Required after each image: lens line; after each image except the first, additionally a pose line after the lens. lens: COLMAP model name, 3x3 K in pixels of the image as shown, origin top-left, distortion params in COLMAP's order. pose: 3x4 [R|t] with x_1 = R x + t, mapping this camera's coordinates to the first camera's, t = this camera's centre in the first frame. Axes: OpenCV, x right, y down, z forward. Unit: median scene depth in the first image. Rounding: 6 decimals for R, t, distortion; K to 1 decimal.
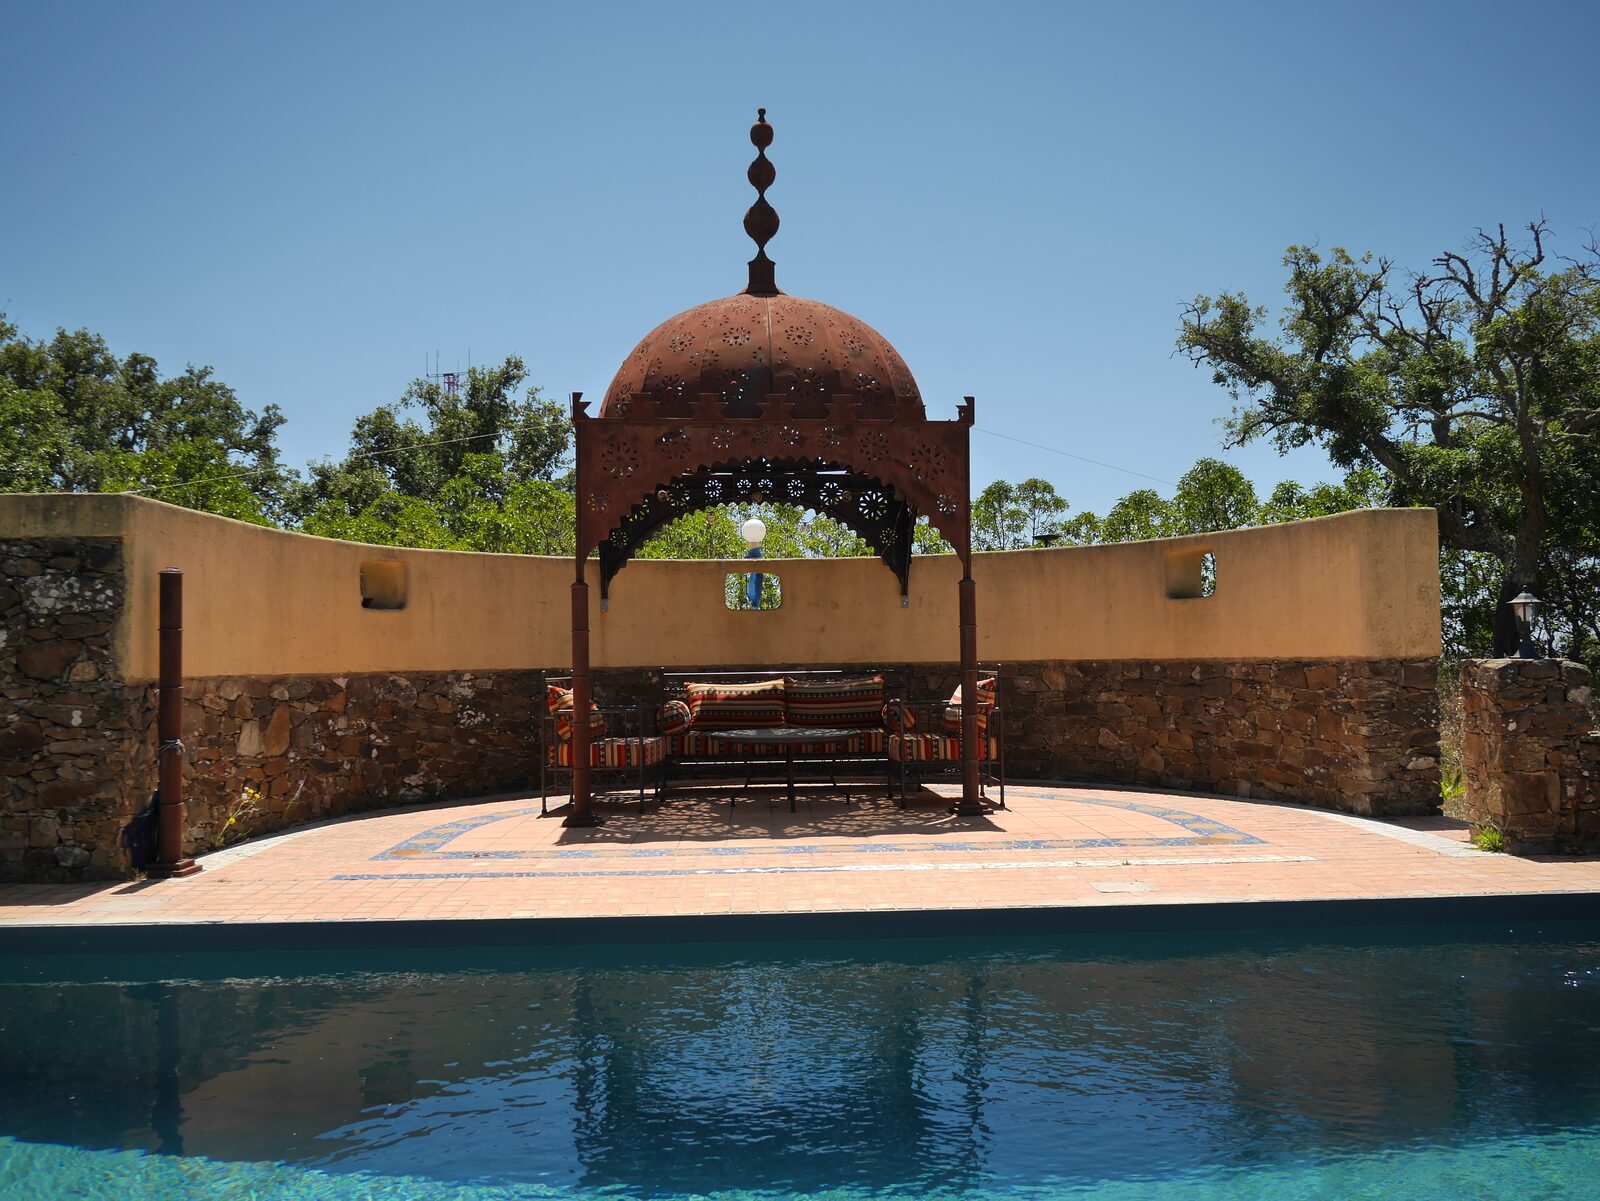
lens RADIAL K [[1300.2, 0, 800.0], [0, 1300.2, 600.5], [0, 0, 1]] dist [-0.035787, 0.006358]
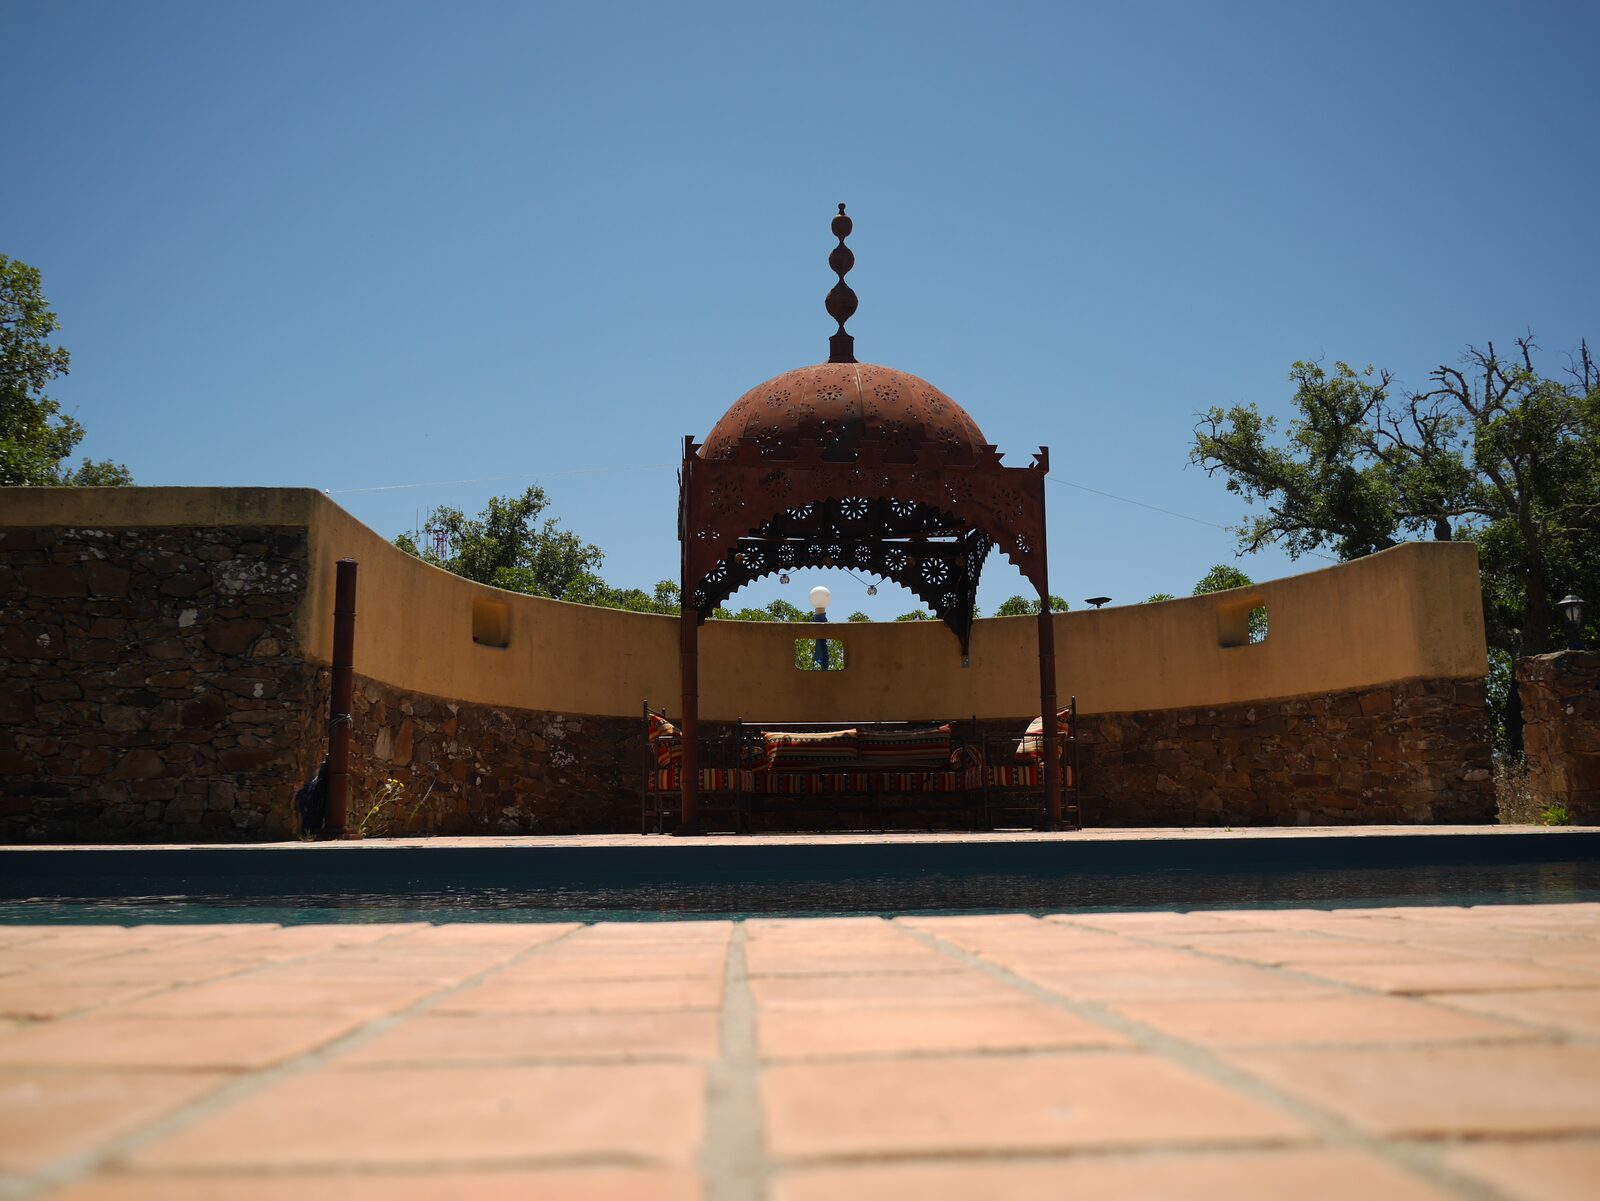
lens RADIAL K [[1300.2, 0, 800.0], [0, 1300.2, 600.5], [0, 0, 1]] dist [-0.035787, 0.006358]
pose [[0.999843, 0.006476, 0.016484, -0.081756], [-0.004357, 0.992090, -0.125451, 0.097114], [-0.017166, 0.125360, 0.991963, -0.058880]]
